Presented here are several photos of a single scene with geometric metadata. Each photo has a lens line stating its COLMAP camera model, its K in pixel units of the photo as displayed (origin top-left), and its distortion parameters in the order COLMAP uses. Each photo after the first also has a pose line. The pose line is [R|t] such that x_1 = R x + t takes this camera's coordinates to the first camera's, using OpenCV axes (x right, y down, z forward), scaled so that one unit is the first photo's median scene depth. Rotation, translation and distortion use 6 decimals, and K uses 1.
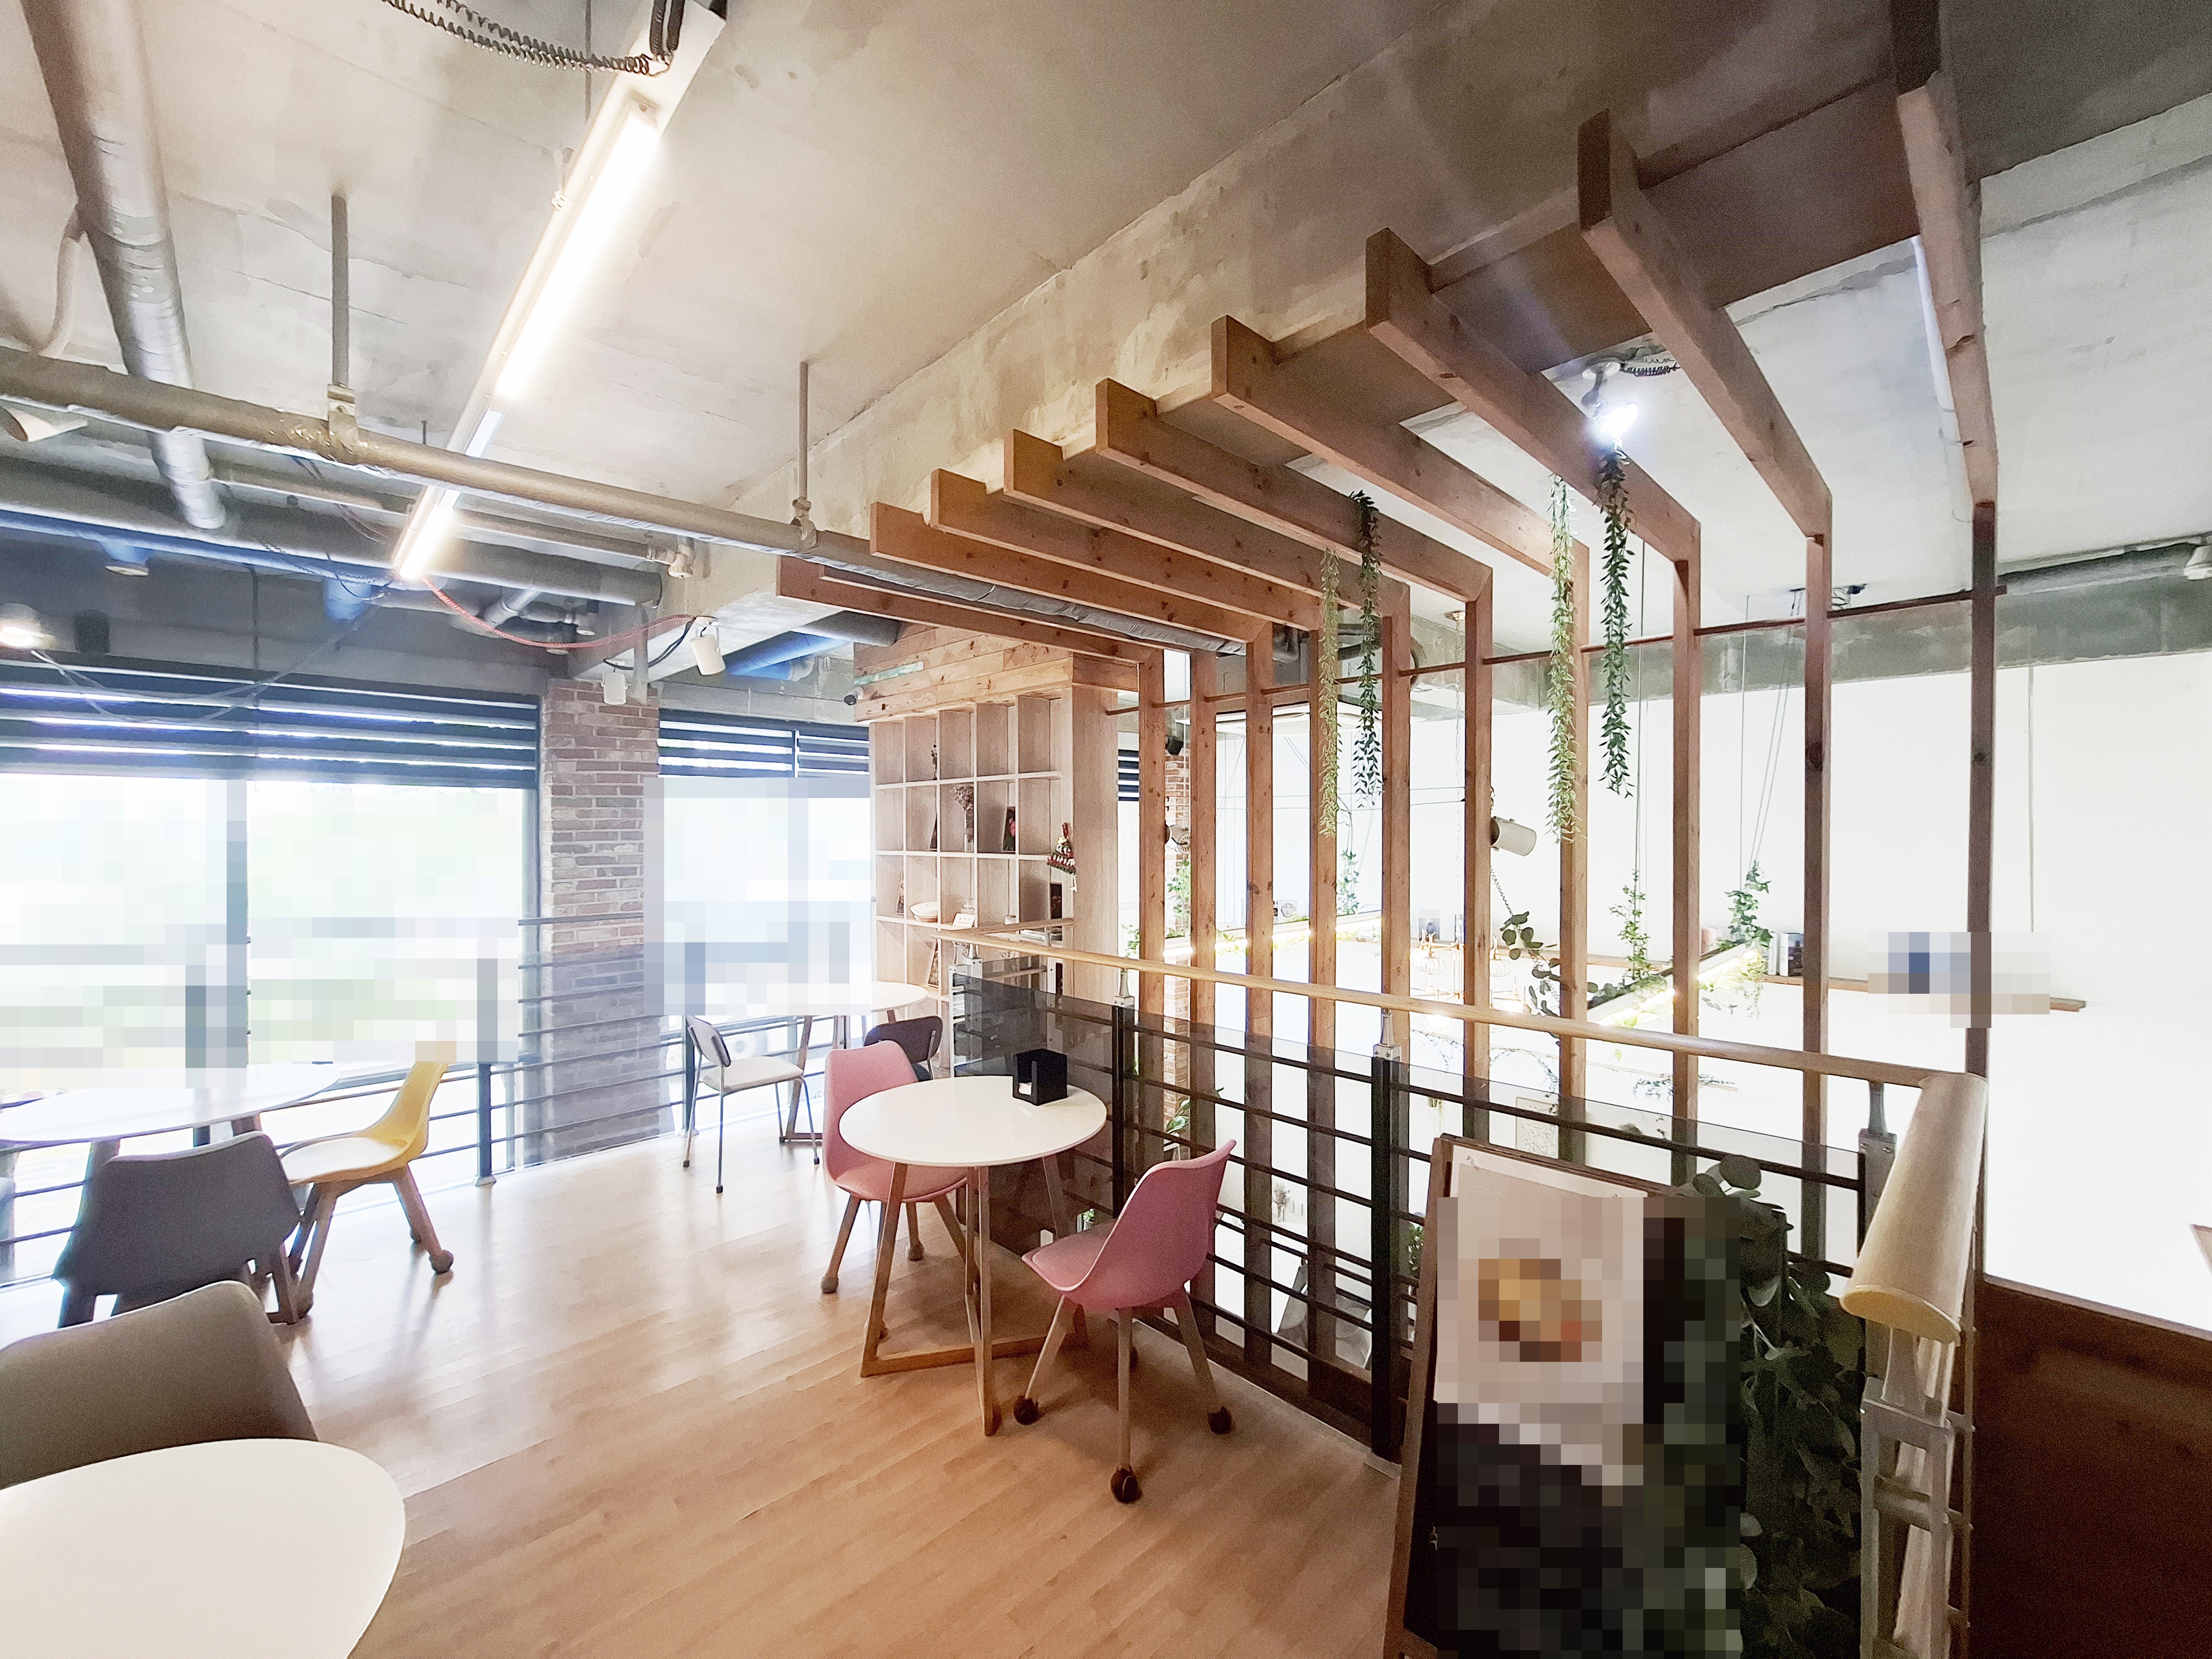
lens RADIAL K [[869.9, 0, 1111.3], [0, 869.9, 834.9], [0, 0, 1]] dist [-0.006624, 0.001453]
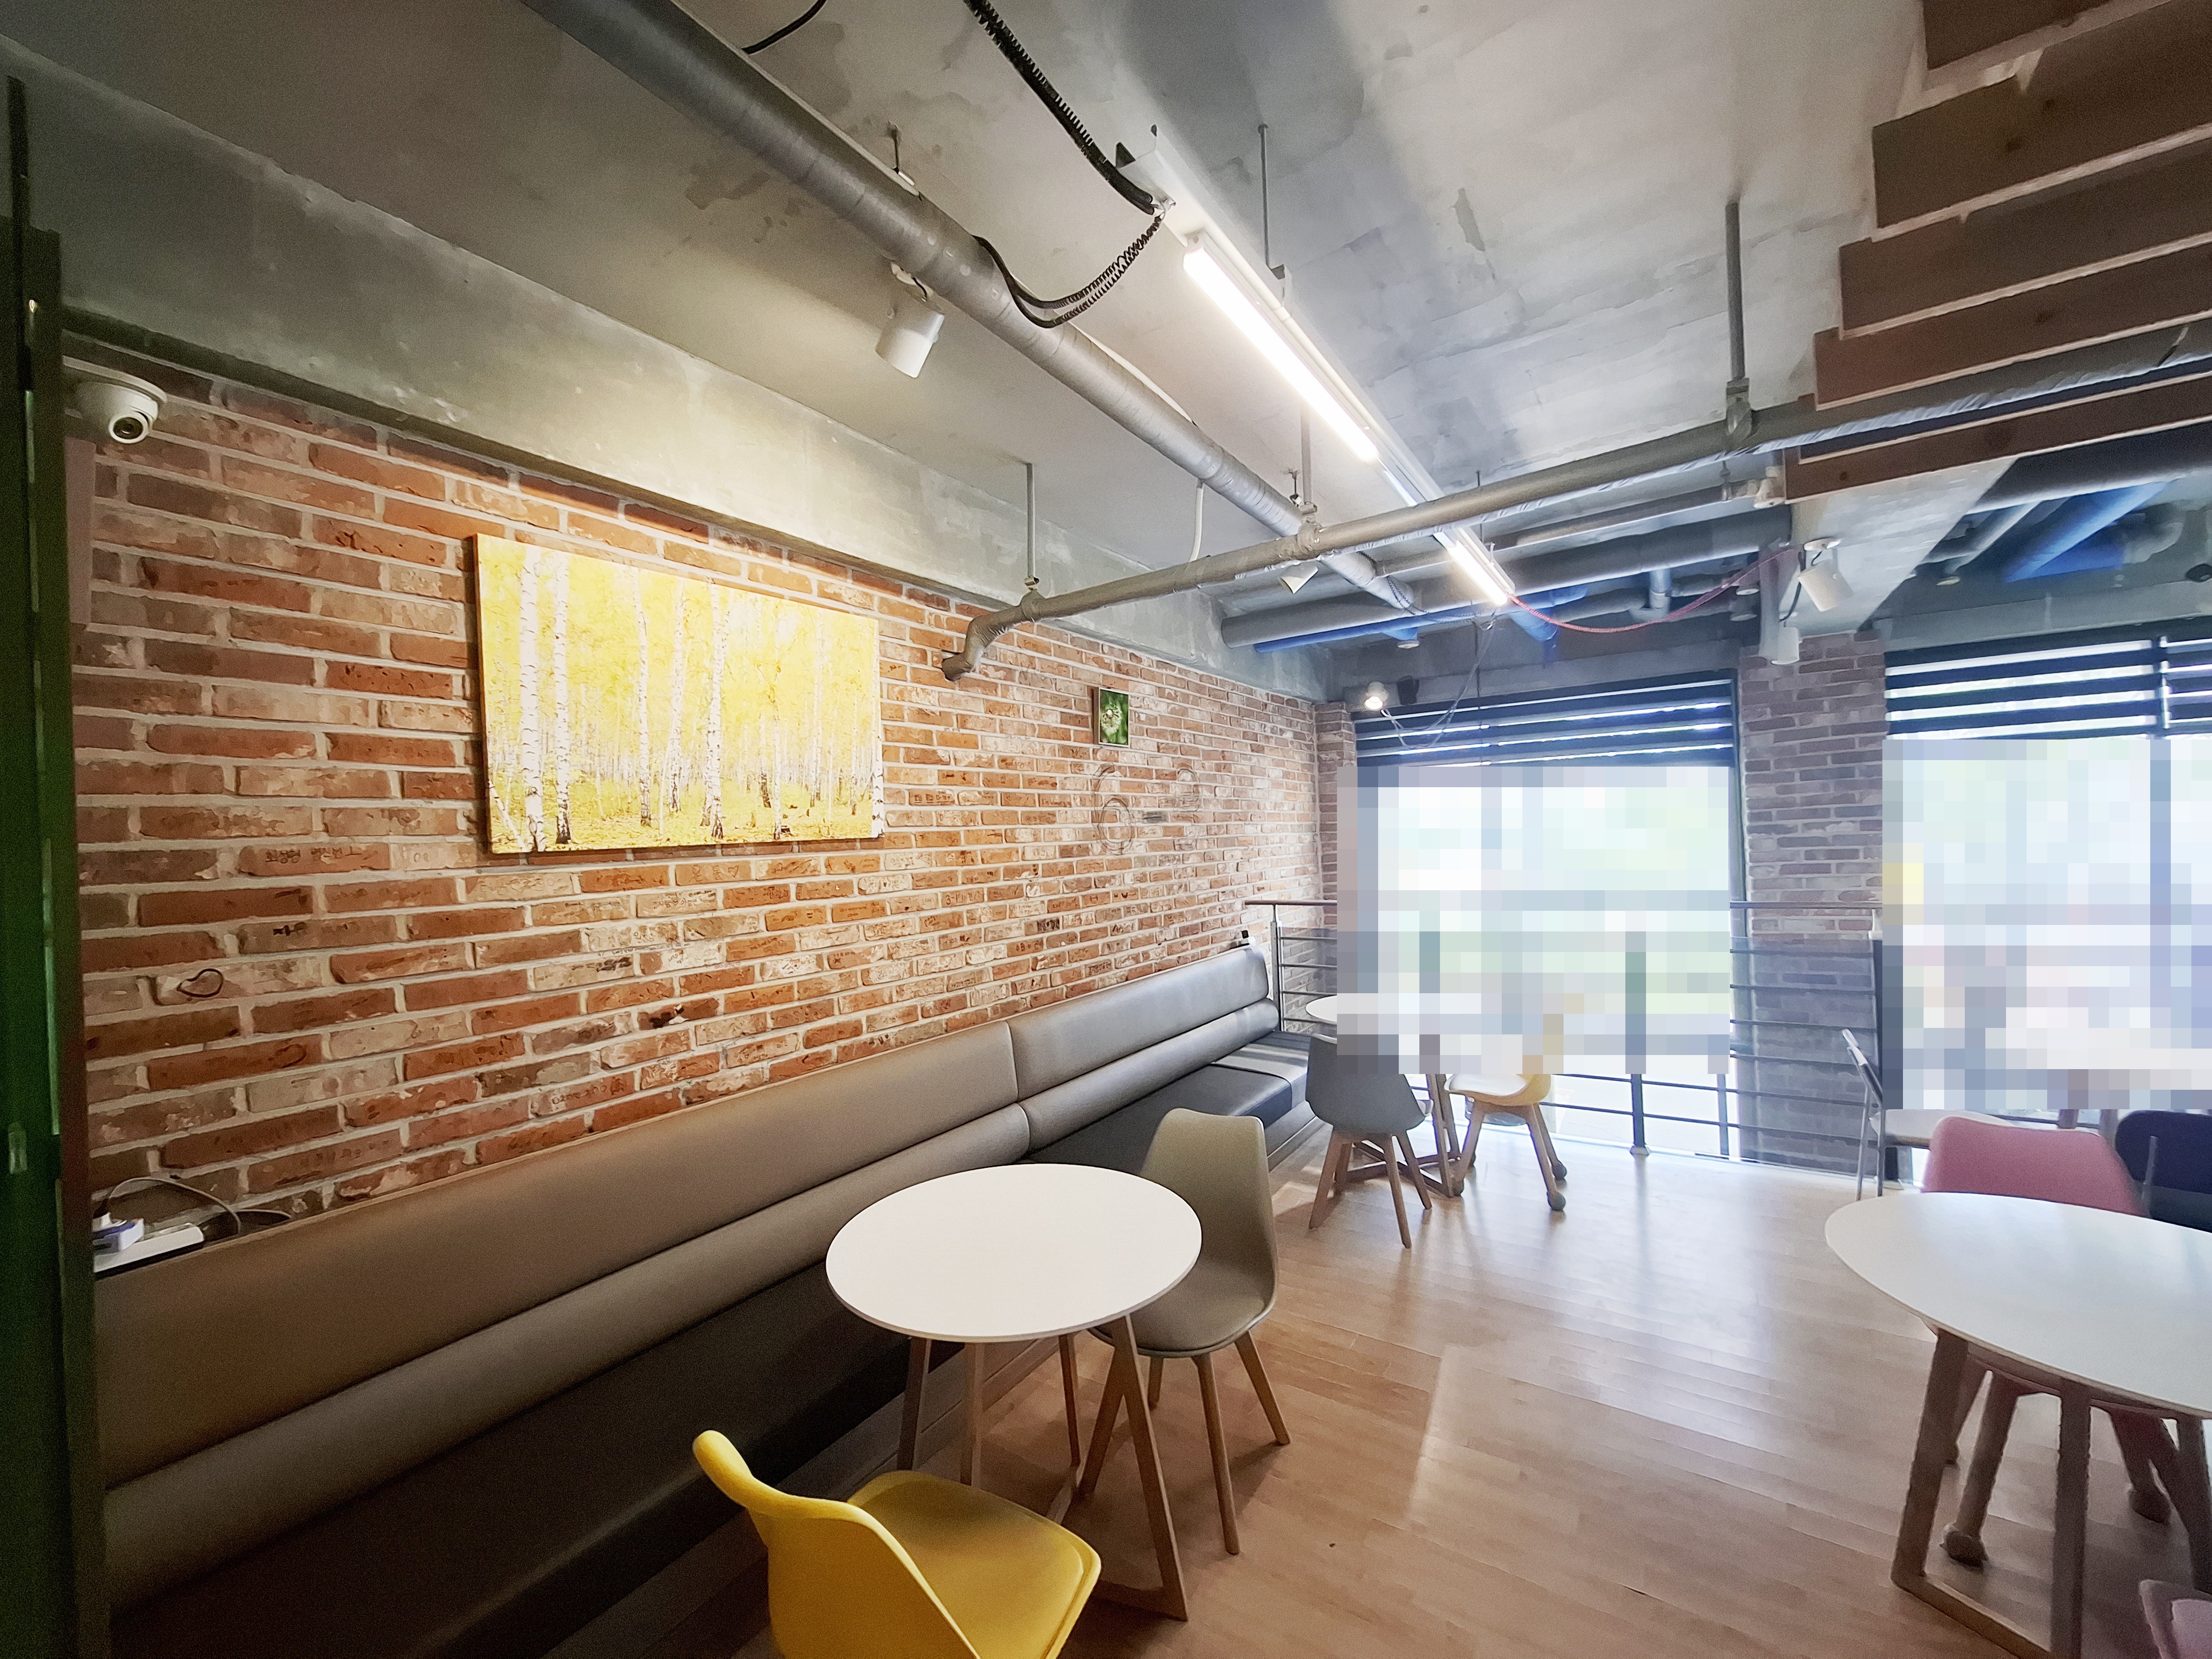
lens RADIAL K [[869.9, 0, 1107.6], [0, 869.9, 843.1], [0, 0, 1]] dist [-0.006624, 0.001453]
pose [[0.203737, -0.001993, -0.979024, 0.126364], [0.038510, 0.999240, 0.005980, -0.001413], [0.978268, -0.038921, 0.203659, 0.128611]]
